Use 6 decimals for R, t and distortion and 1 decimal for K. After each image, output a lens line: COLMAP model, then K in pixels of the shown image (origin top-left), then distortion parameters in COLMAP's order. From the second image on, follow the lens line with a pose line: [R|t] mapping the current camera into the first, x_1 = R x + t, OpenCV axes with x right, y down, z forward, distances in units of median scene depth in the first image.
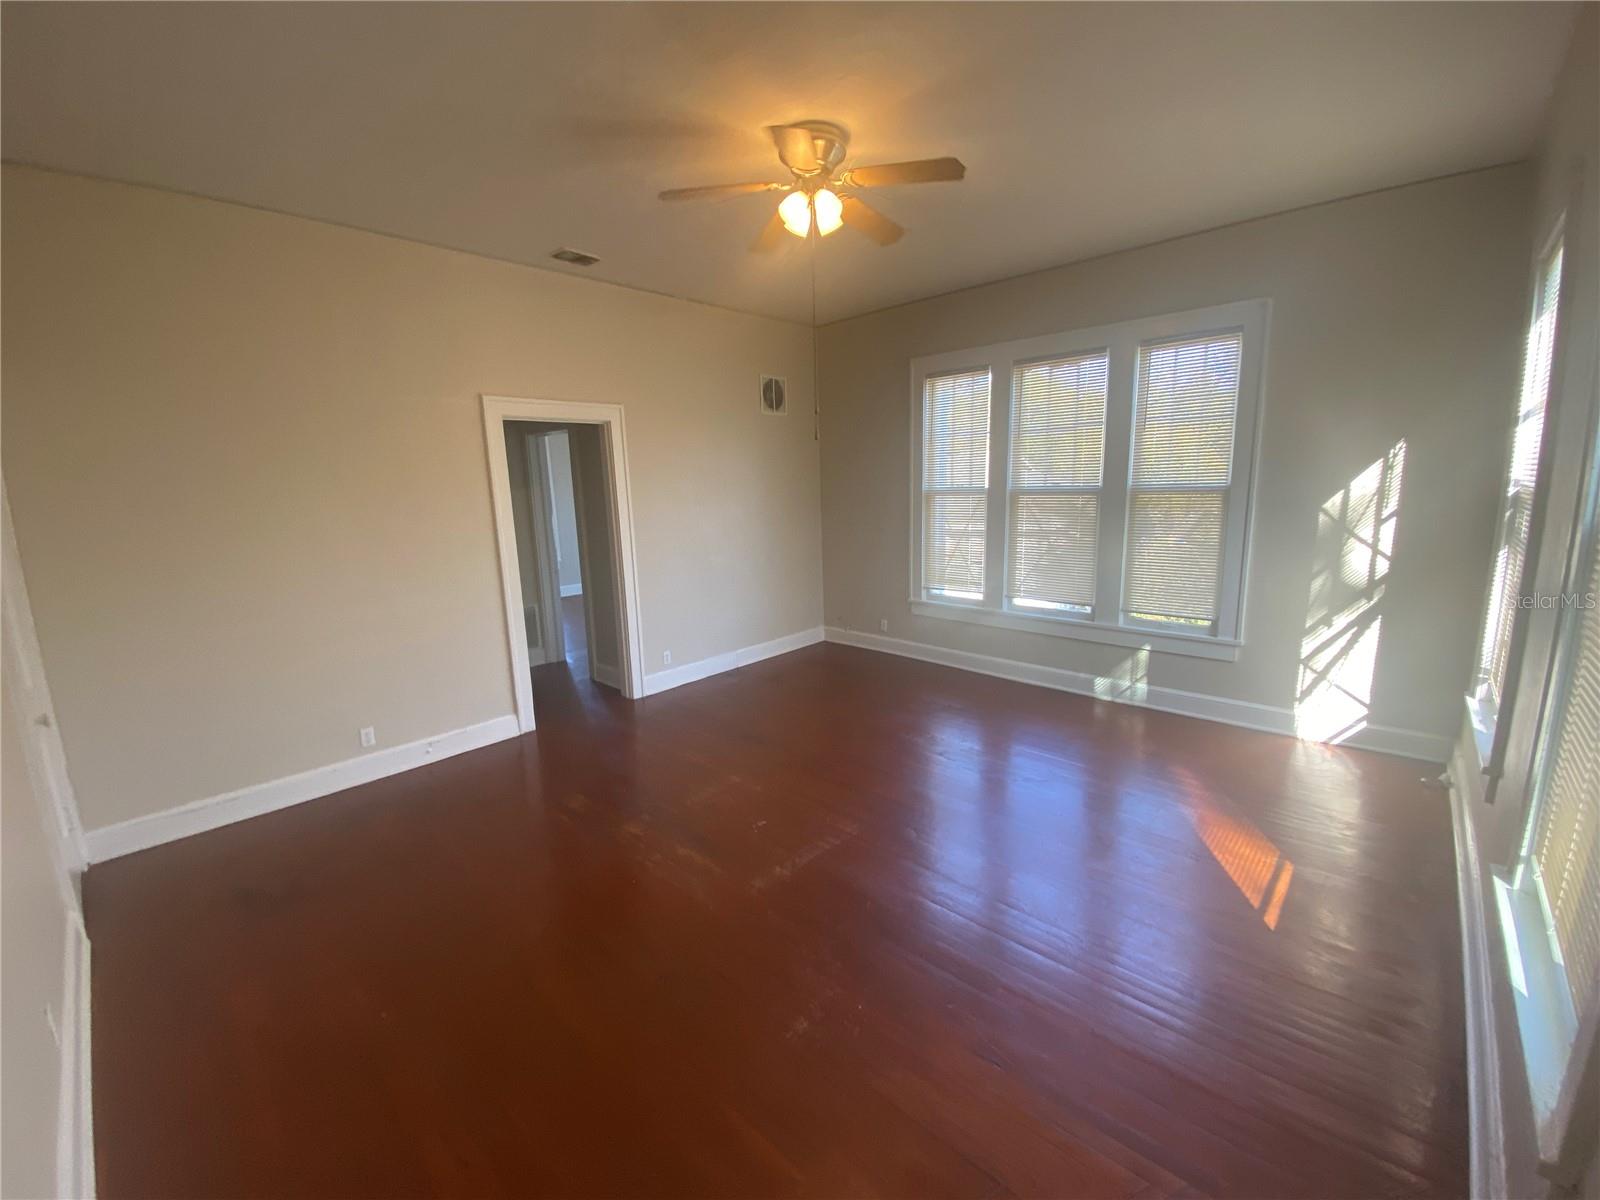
lens RADIAL K [[656.3, 0, 792.0], [0, 656.3, 599.9], [0, 0, 1]] dist [-0.001610, -0.000384]
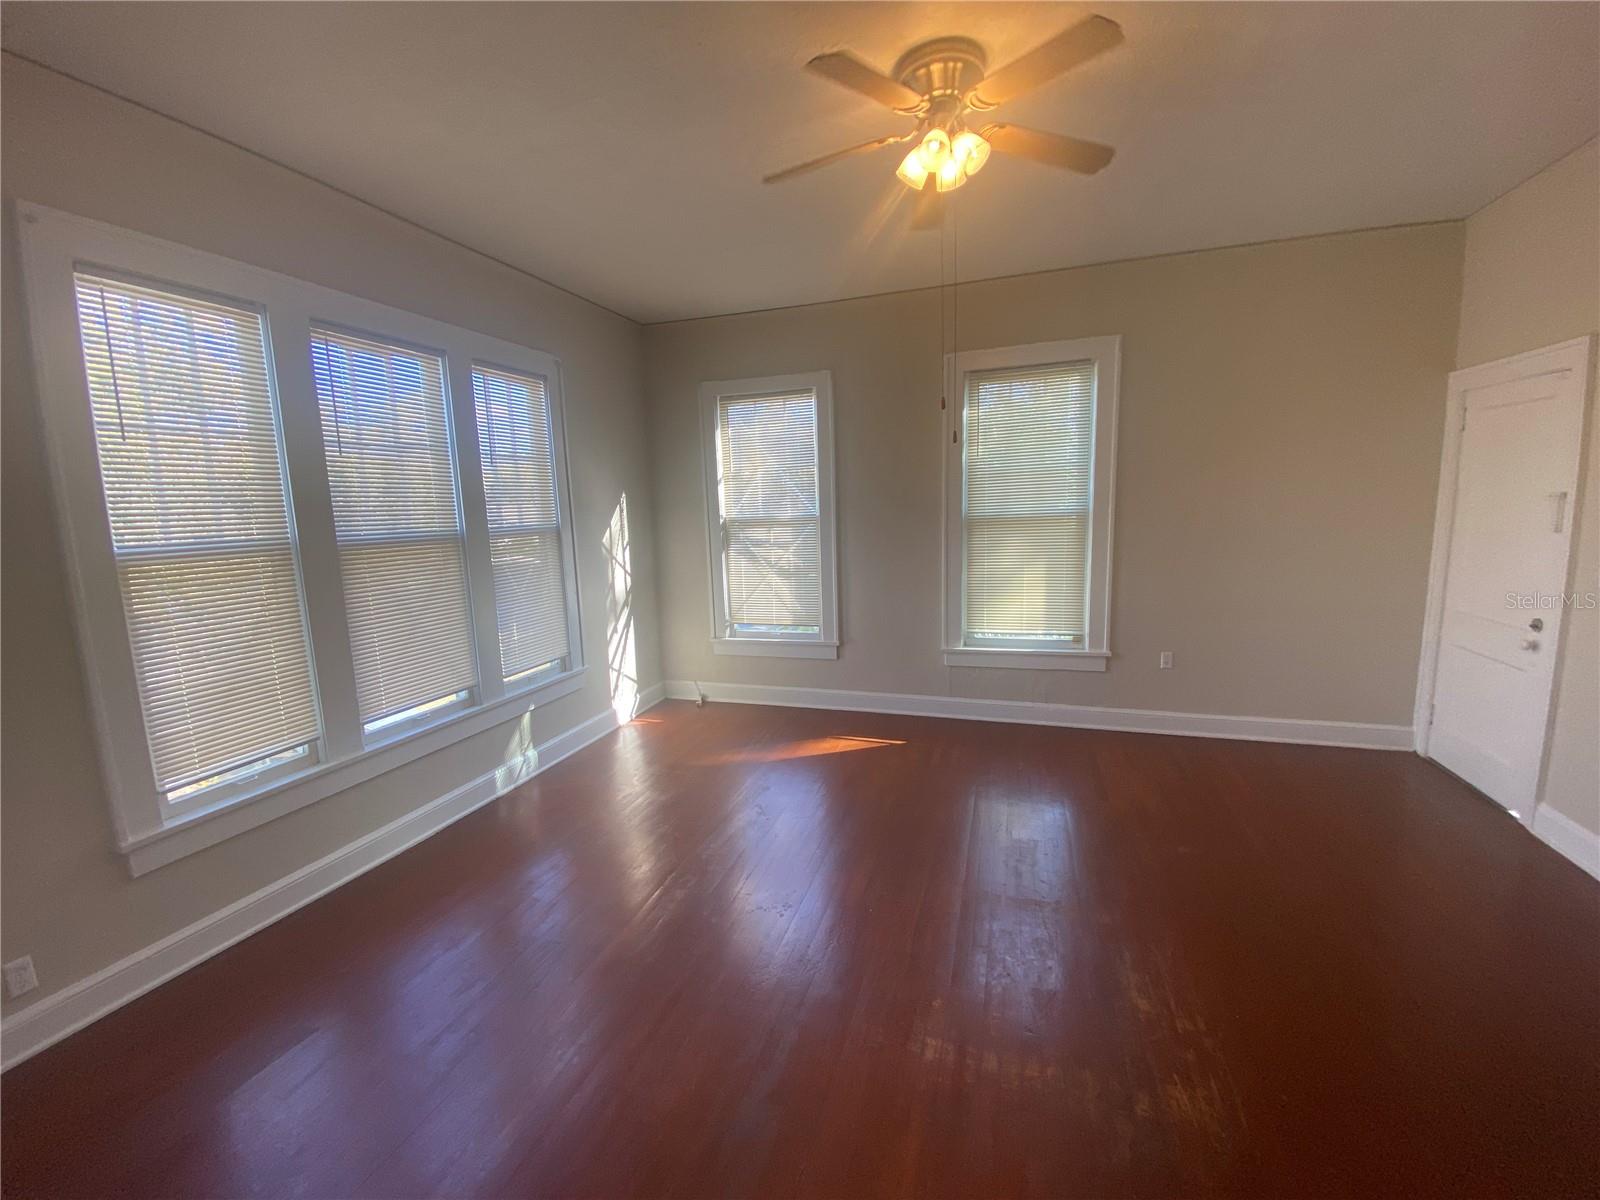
lens RADIAL K [[656.3, 0, 793.0], [0, 656.3, 594.7], [0, 0, 1]] dist [-0.001610, -0.000384]
pose [[-0.435559, -0.079543, 0.896639, -0.465240], [0.210001, 0.959624, 0.187142, -0.193601], [-0.875322, 0.269807, -0.401269, 1.156110]]
